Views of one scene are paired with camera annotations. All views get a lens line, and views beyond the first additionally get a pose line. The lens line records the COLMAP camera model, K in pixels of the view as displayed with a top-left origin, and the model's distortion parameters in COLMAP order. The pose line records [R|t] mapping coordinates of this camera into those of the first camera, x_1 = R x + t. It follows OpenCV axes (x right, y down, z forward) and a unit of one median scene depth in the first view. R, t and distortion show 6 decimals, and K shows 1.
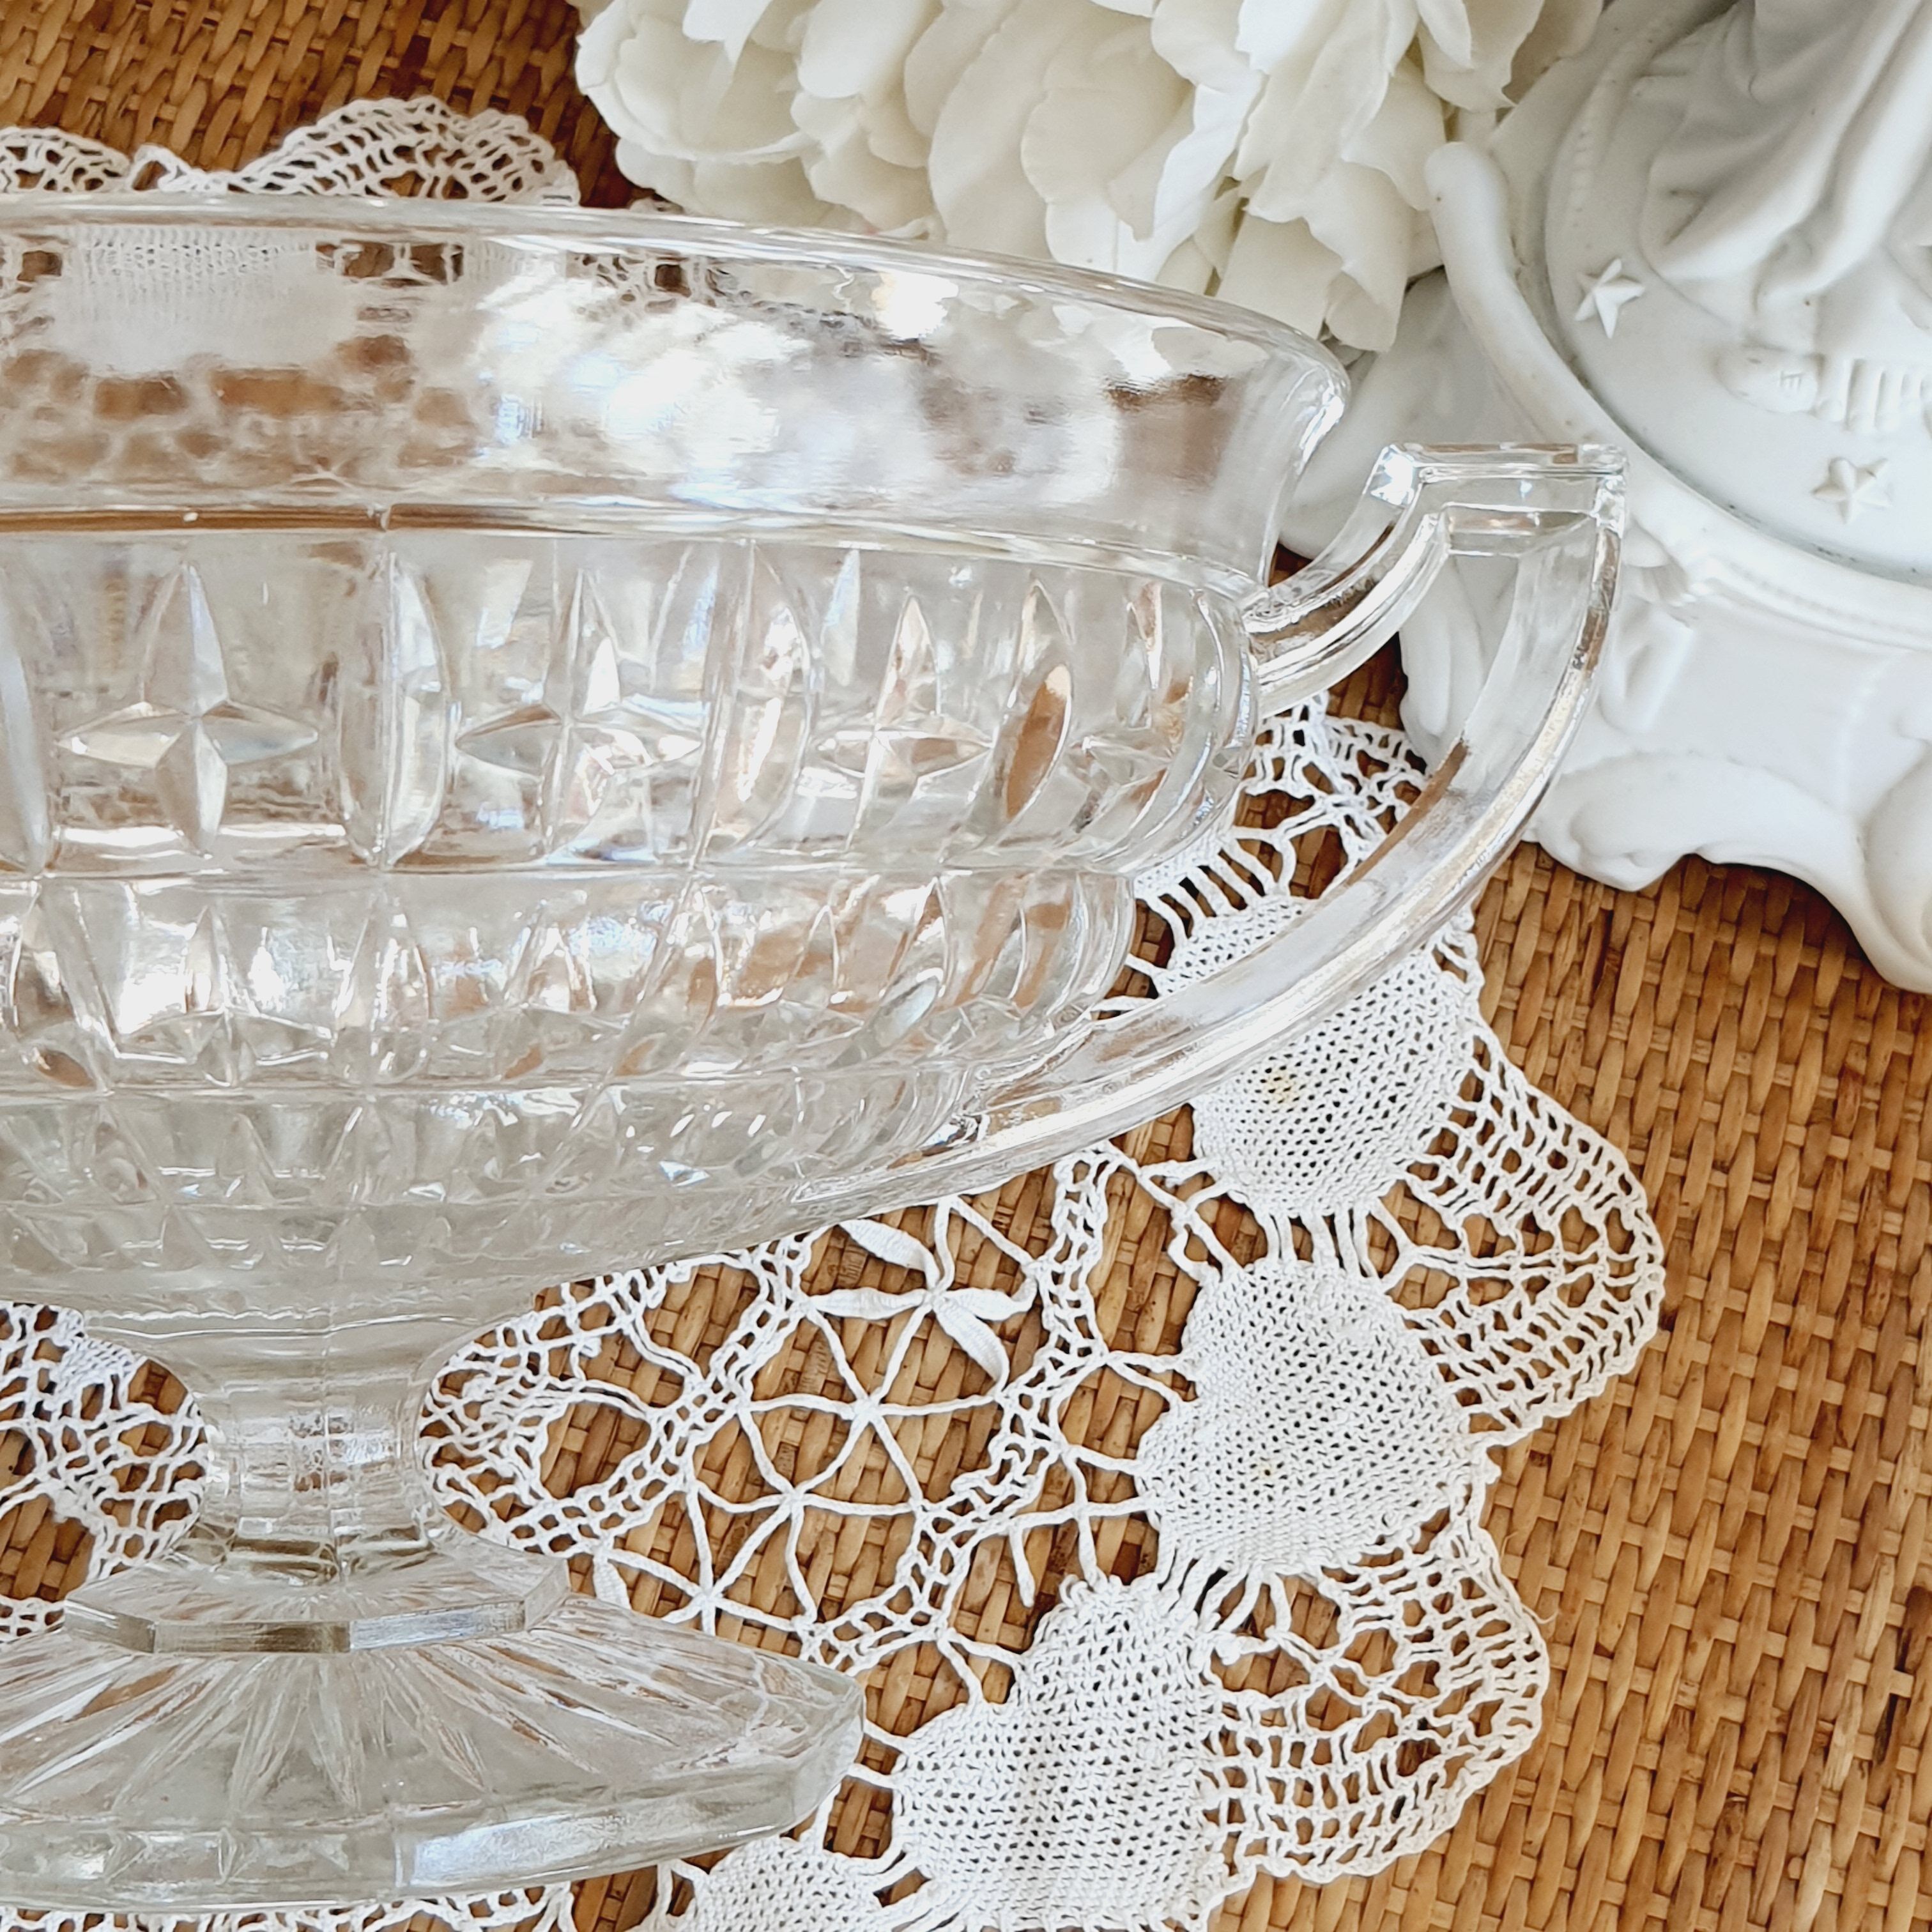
lens RADIAL K [[4030.7, 0, 1031.4], [0, 4030.7, 966.3], [0, 0, 1]] dist [0.215829, -0.681935]
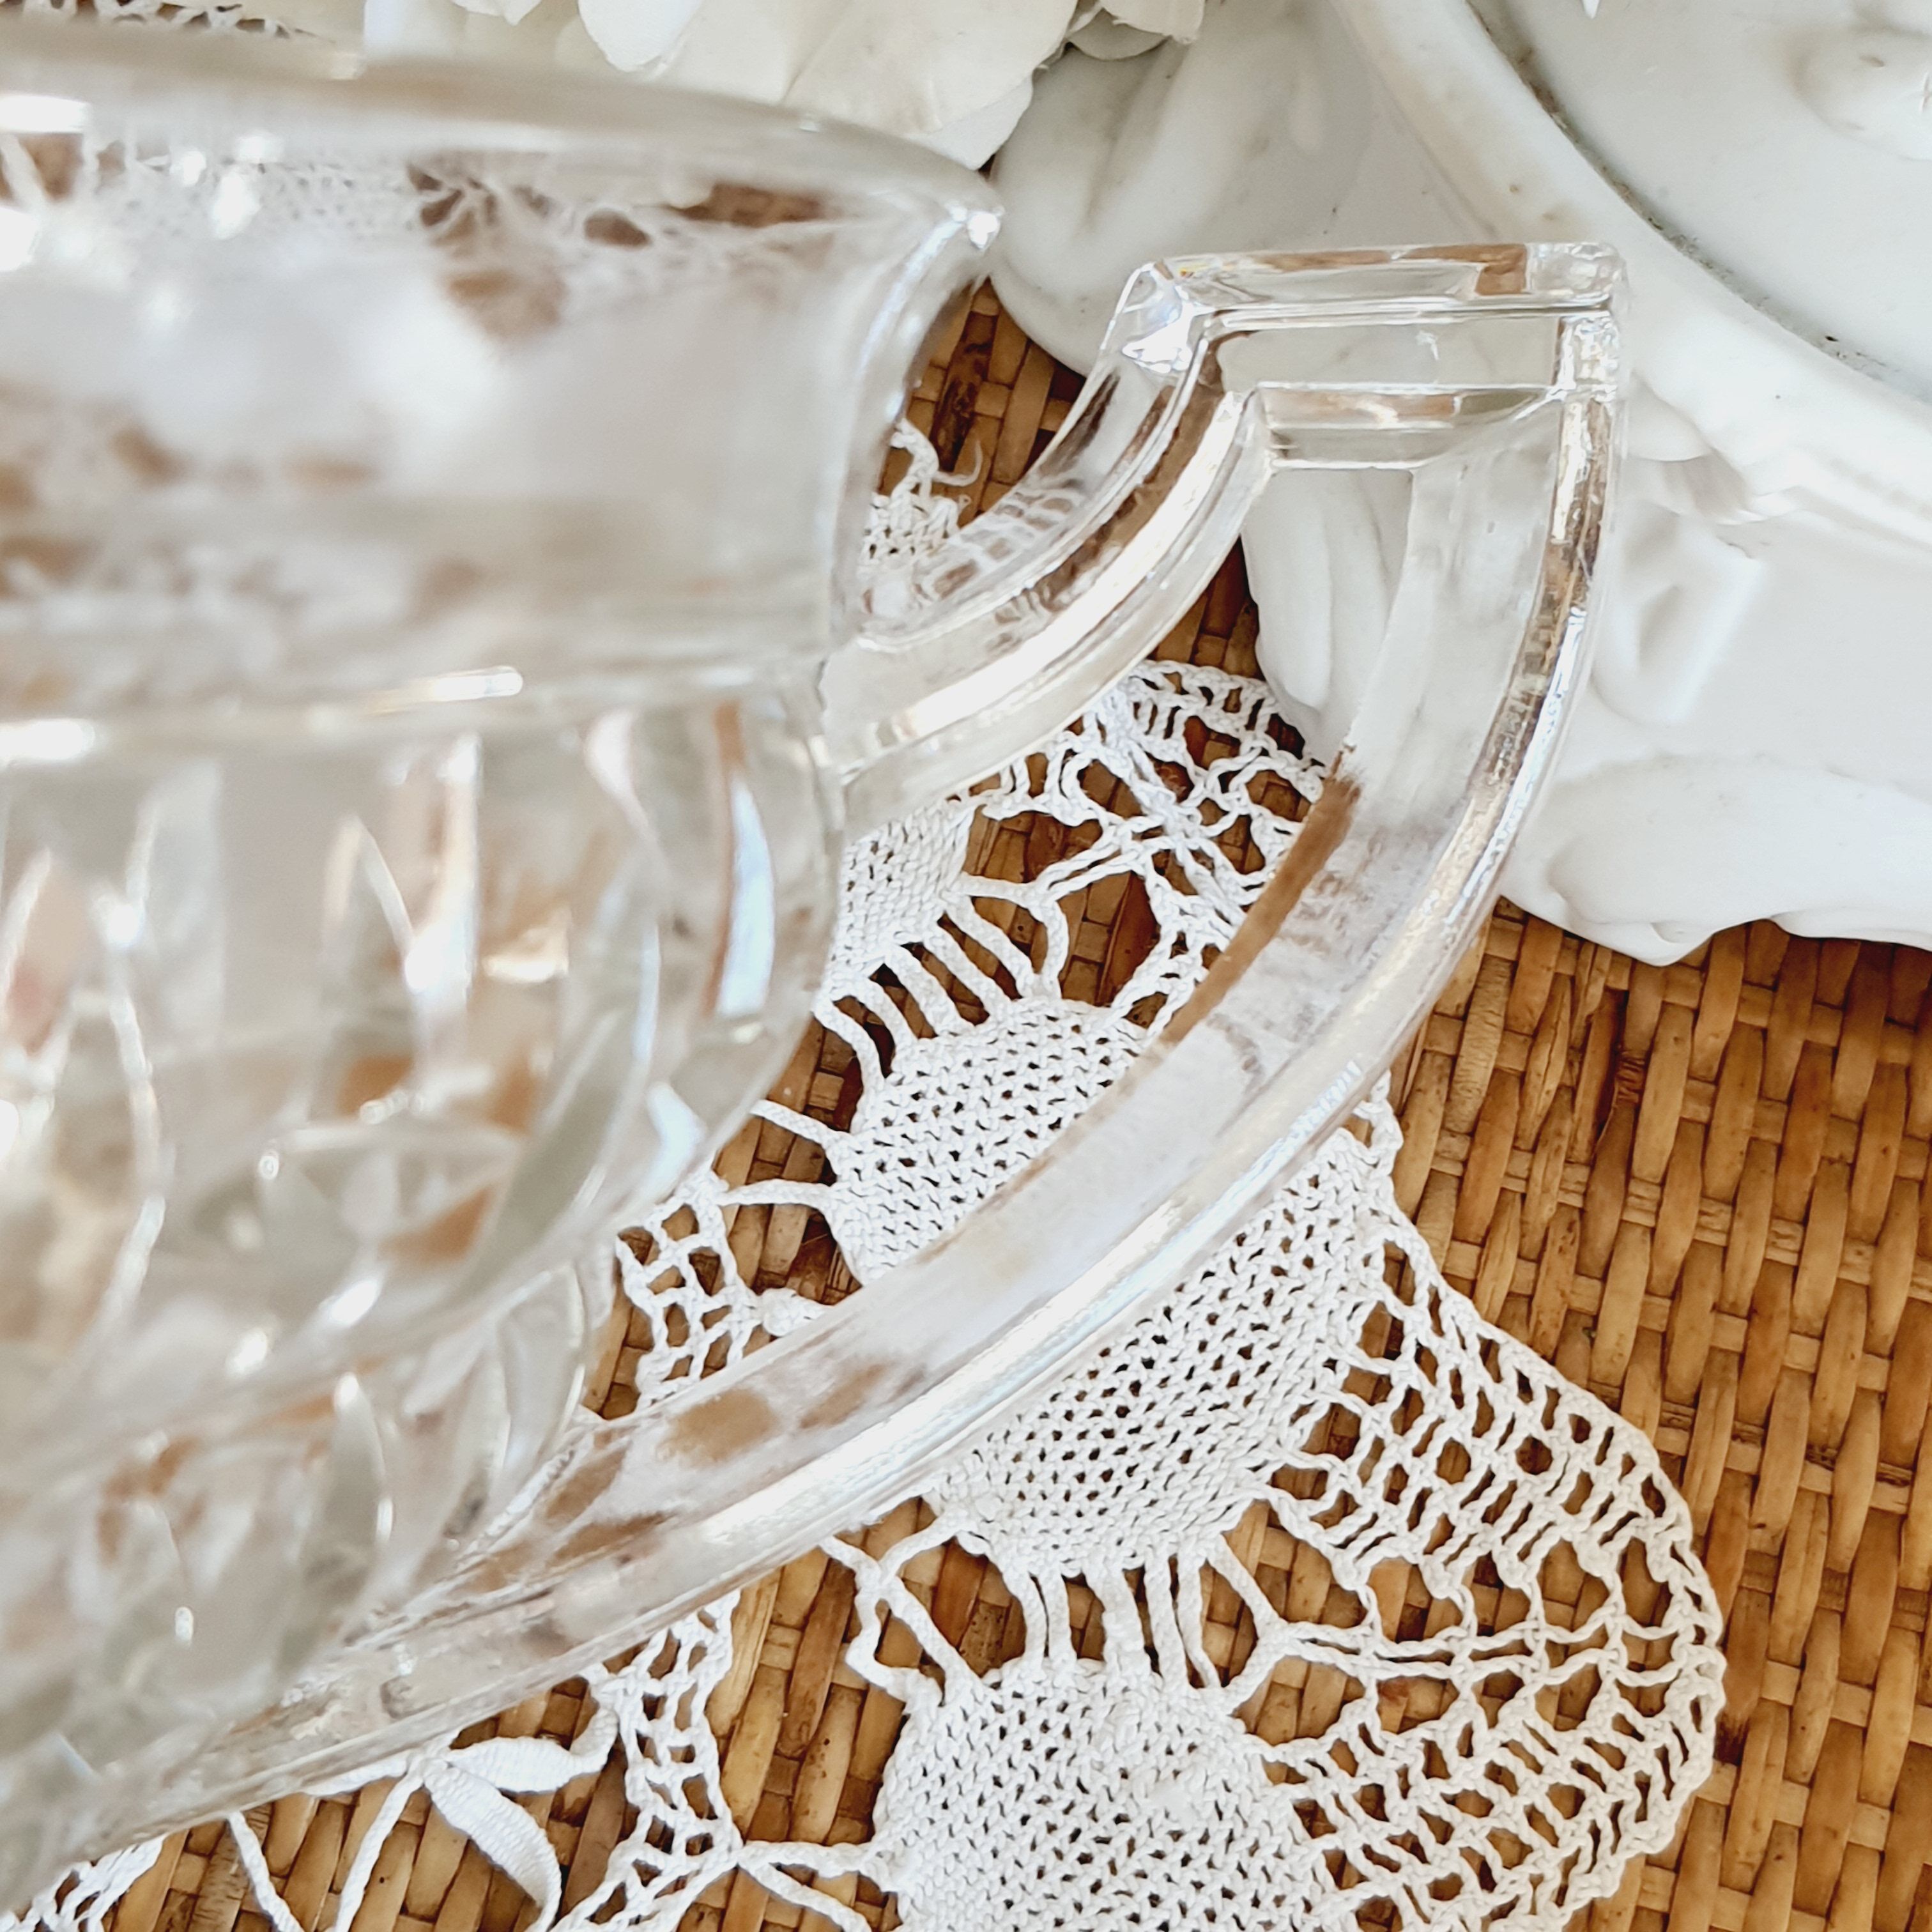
lens RADIAL K [[4030.7, 0, 1031.4], [0, 4030.7, 966.3], [0, 0, 1]] dist [0.215829, -0.681935]
pose [[0.999455, -0.025929, -0.020413, 0.073056], [0.027905, 0.994253, 0.103353, -0.082875], [0.017616, -0.103866, 0.994435, 0.439504]]
